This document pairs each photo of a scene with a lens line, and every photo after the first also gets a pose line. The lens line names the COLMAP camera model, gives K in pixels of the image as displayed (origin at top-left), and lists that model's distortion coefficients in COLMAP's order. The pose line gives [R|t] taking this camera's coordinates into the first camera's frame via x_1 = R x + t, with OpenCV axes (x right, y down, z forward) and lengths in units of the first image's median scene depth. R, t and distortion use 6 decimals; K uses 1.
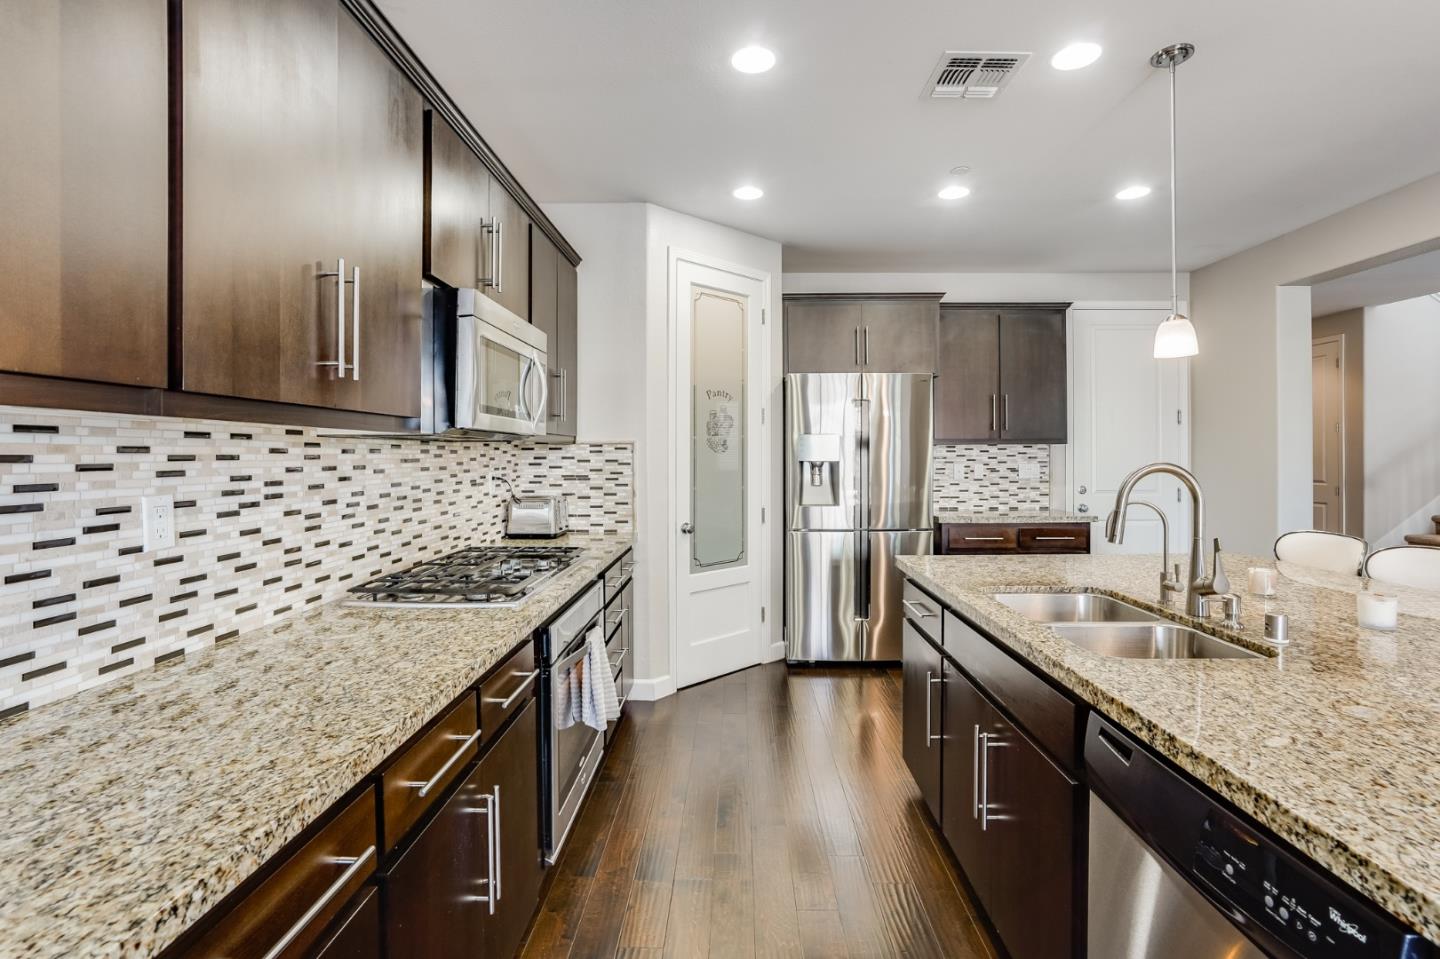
lens RADIAL K [[669.9, 0, 723.3], [0, 669.9, 454.6], [0, 0, 1]] dist [-0.033956, 0.012474]
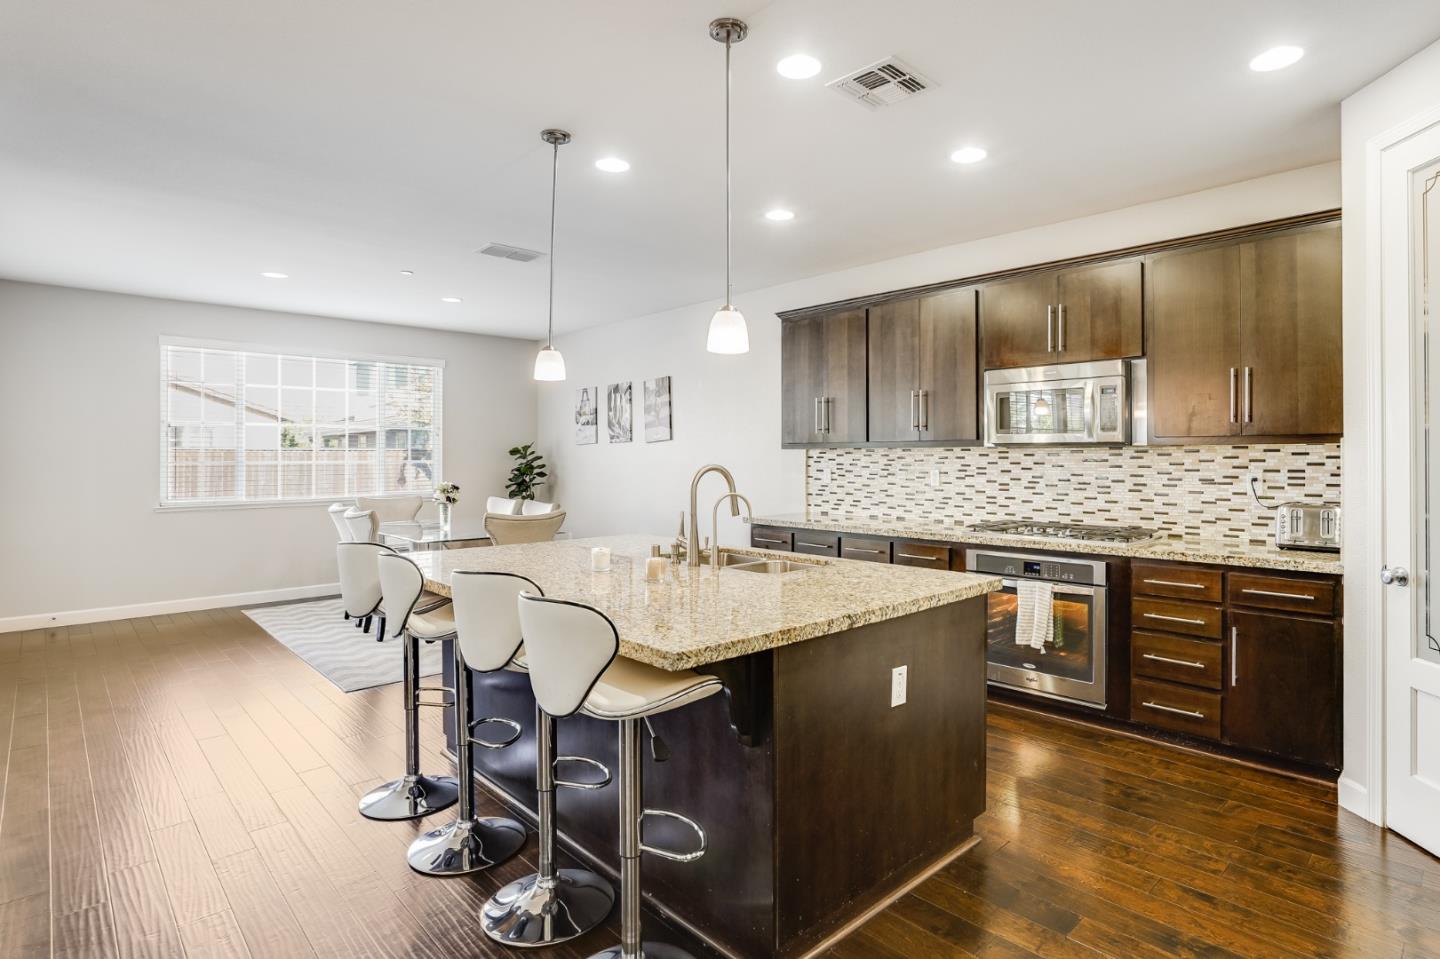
lens RADIAL K [[753.6, 0, 769.7], [0, 753.6, 456.1], [0, 0, 1]] dist [-0.013734, 0.001467]
pose [[-0.691257, 0.002509, -0.722605, 1.110814], [0.002520, 0.999996, 0.001061, -0.004232], [0.722605, -0.001087, -0.691261, 1.387520]]
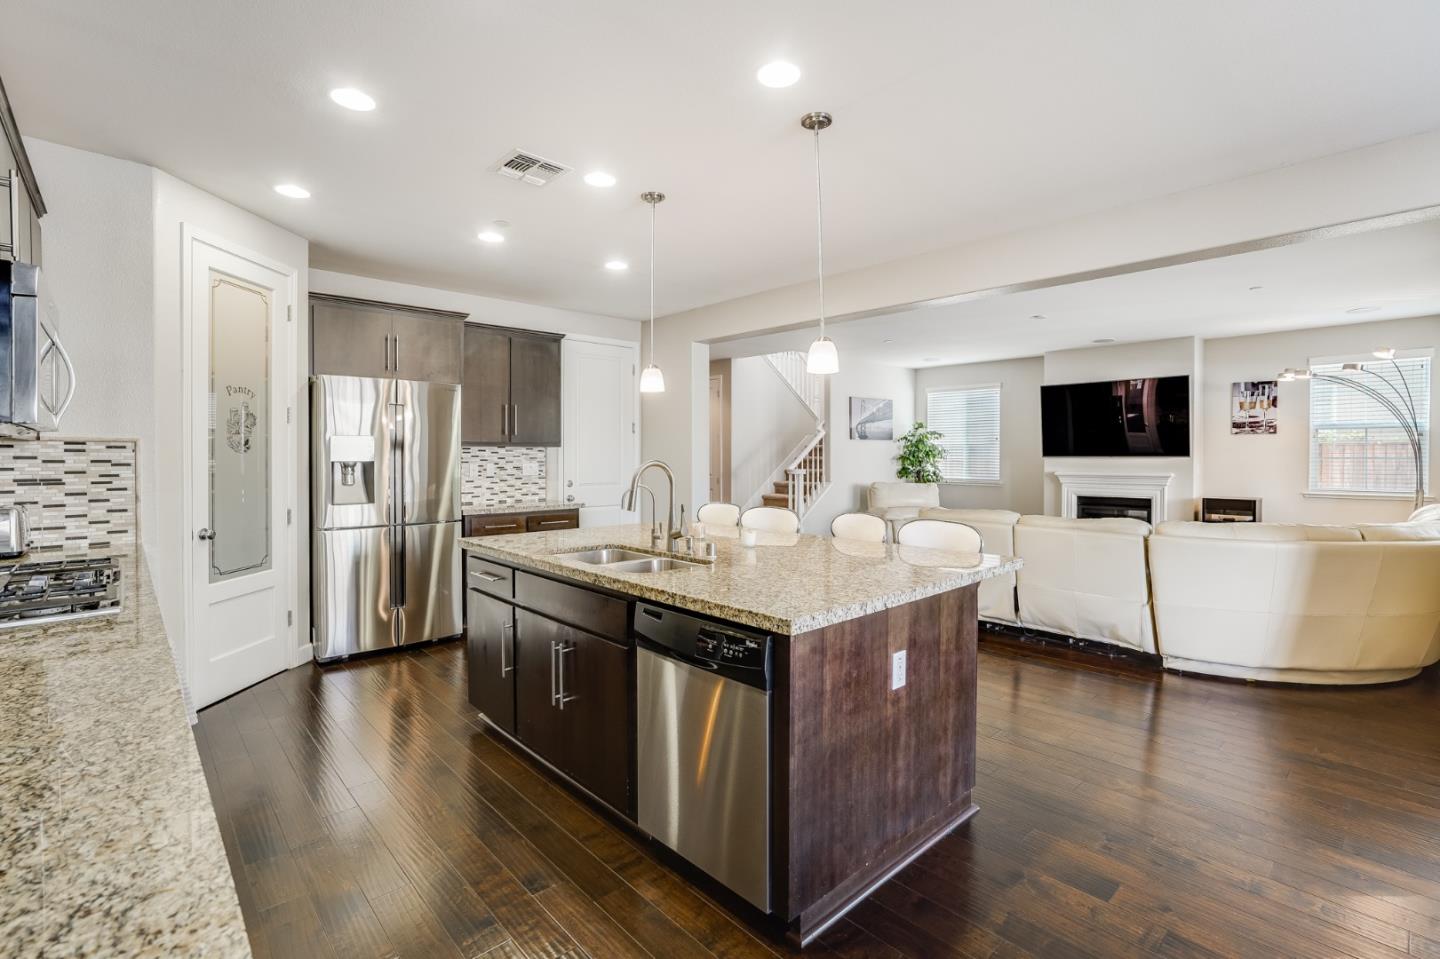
lens RADIAL K [[661.2, 0, 728.0], [0, 661.2, 468.0], [0, 0, 1]] dist [-0.017489, 0.008996]
pose [[0.712558, -0.009691, 0.701547, -0.229630], [-0.003867, 0.999835, 0.017740, -0.000072], [-0.701603, -0.015354, 0.712403, -0.190414]]
